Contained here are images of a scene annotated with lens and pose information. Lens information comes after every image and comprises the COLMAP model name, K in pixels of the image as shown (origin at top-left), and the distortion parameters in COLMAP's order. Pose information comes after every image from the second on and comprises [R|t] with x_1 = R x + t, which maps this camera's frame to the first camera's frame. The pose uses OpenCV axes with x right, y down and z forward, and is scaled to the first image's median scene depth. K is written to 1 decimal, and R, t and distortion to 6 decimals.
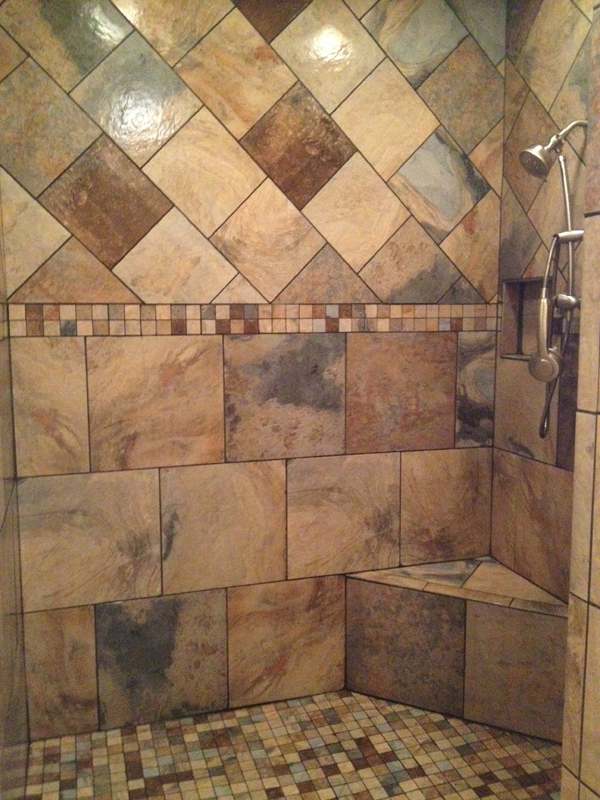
lens RADIAL K [[746.2, 0, 300.0], [0, 746.2, 400.0], [0, 0, 1]] dist [0.115105, -0.272856]
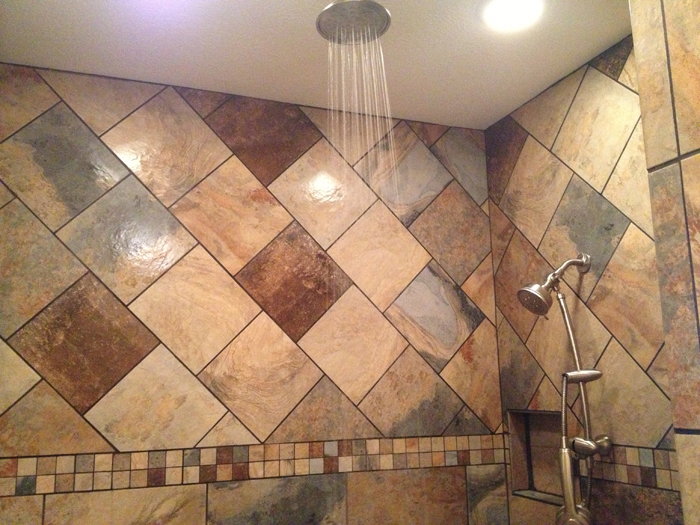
lens RADIAL K [[652.9, 0, 350.0], [0, 652.9, 262.5], [0, 0, 1]] dist [0.115105, -0.272856]
pose [[0.997860, -0.002415, 0.065346, 0.015058], [0.022593, 0.950506, -0.309884, -0.089539], [-0.061363, 0.310697, 0.948526, 0.166197]]
